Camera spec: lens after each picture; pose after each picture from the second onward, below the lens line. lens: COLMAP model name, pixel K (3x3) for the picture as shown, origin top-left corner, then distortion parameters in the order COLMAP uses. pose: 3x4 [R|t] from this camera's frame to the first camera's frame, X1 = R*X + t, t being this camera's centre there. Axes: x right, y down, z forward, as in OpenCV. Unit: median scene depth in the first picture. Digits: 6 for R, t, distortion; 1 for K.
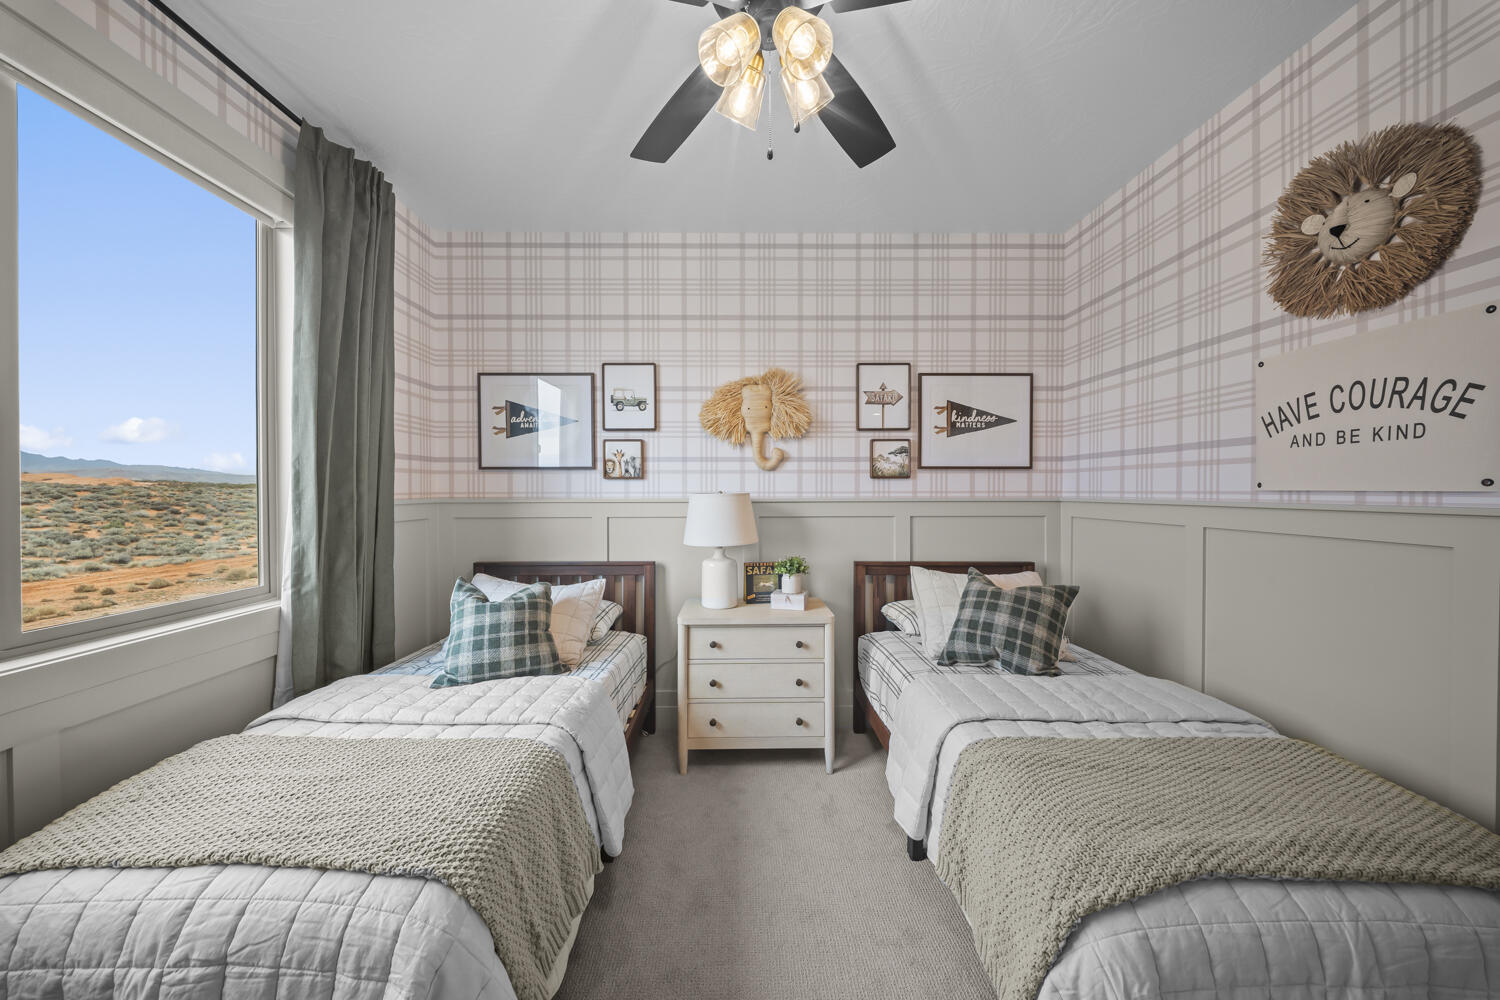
lens RADIAL K [[524.4, 0, 752.9], [0, 524.4, 495.5], [0, 0, 1]] dist [0.004596, -0.004503]
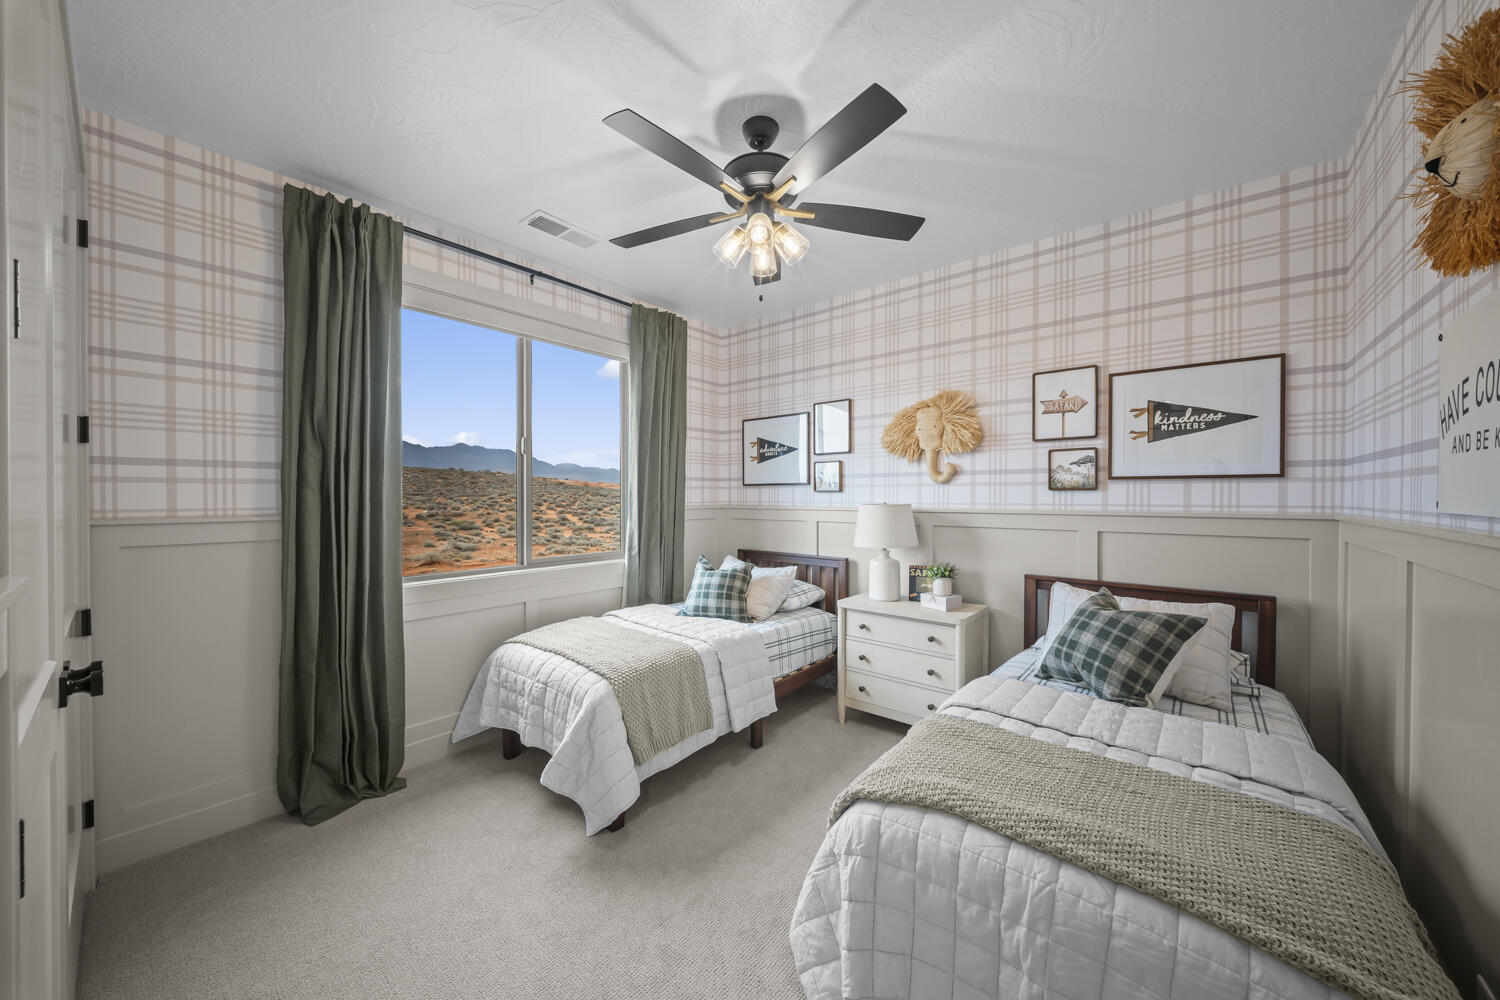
lens RADIAL K [[524.4, 0, 742.4], [0, 524.4, 500.4], [0, 0, 1]] dist [0.004596, -0.004503]
pose [[0.753885, 0.006901, -0.656970, 0.473015], [-0.007541, 0.999970, 0.001850, -0.012405], [0.656963, 0.003560, 0.753914, -0.111728]]
